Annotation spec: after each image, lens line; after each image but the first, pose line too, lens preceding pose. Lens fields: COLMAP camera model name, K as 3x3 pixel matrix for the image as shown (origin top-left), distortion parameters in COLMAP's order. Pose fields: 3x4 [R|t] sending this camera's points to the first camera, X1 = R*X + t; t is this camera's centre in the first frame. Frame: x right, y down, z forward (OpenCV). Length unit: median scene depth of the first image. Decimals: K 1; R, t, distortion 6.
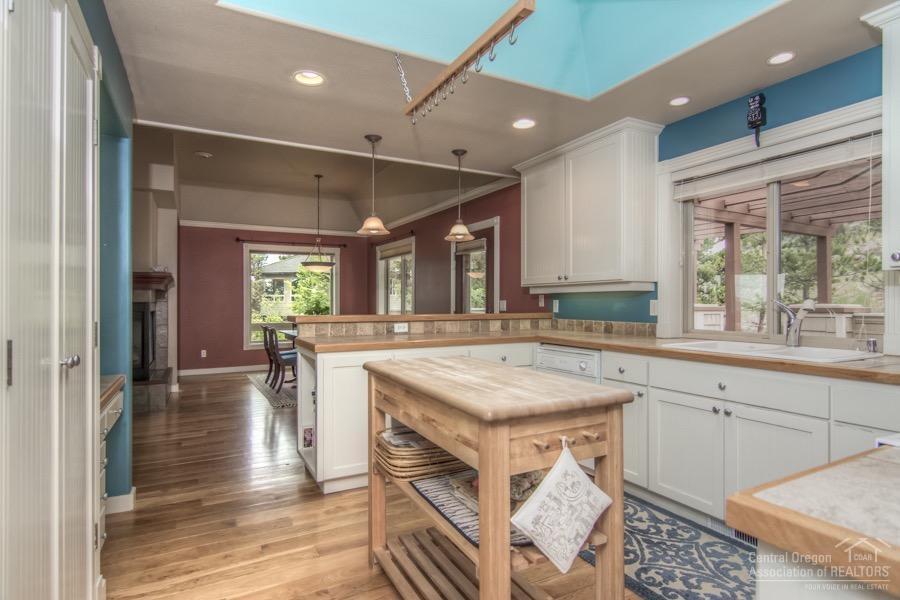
lens RADIAL K [[470.9, 0, 446.4], [0, 470.9, 301.1], [0, 0, 1]] dist [0.002440, 0.001046]
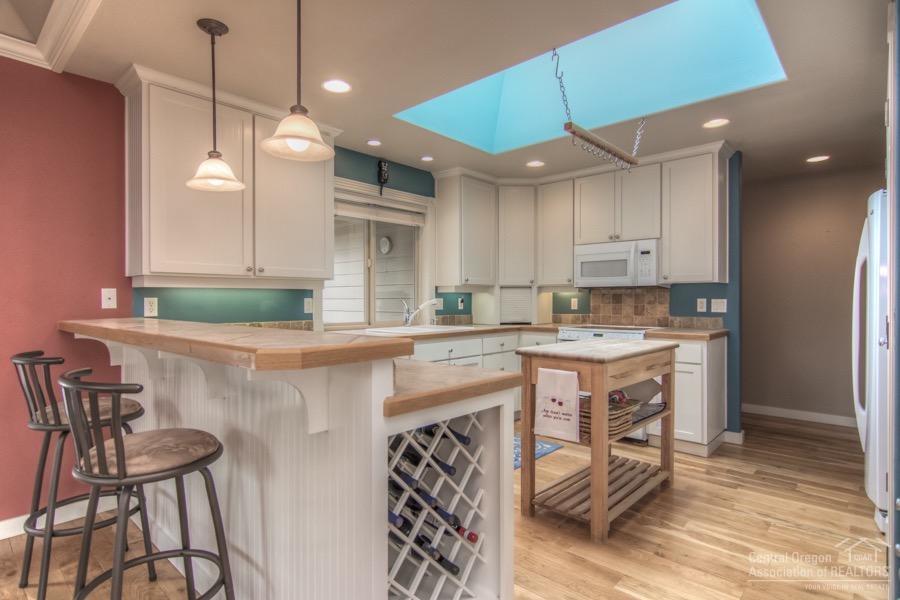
lens RADIAL K [[470.9, 0, 446.4], [0, 470.9, 301.1], [0, 0, 1]] dist [0.002440, 0.001046]
pose [[-0.332662, -0.000534, 0.943046, -0.657454], [-0.000100, 1.000000, 0.000531, 0.003286], [-0.943046, 0.000082, -0.332662, 1.057056]]
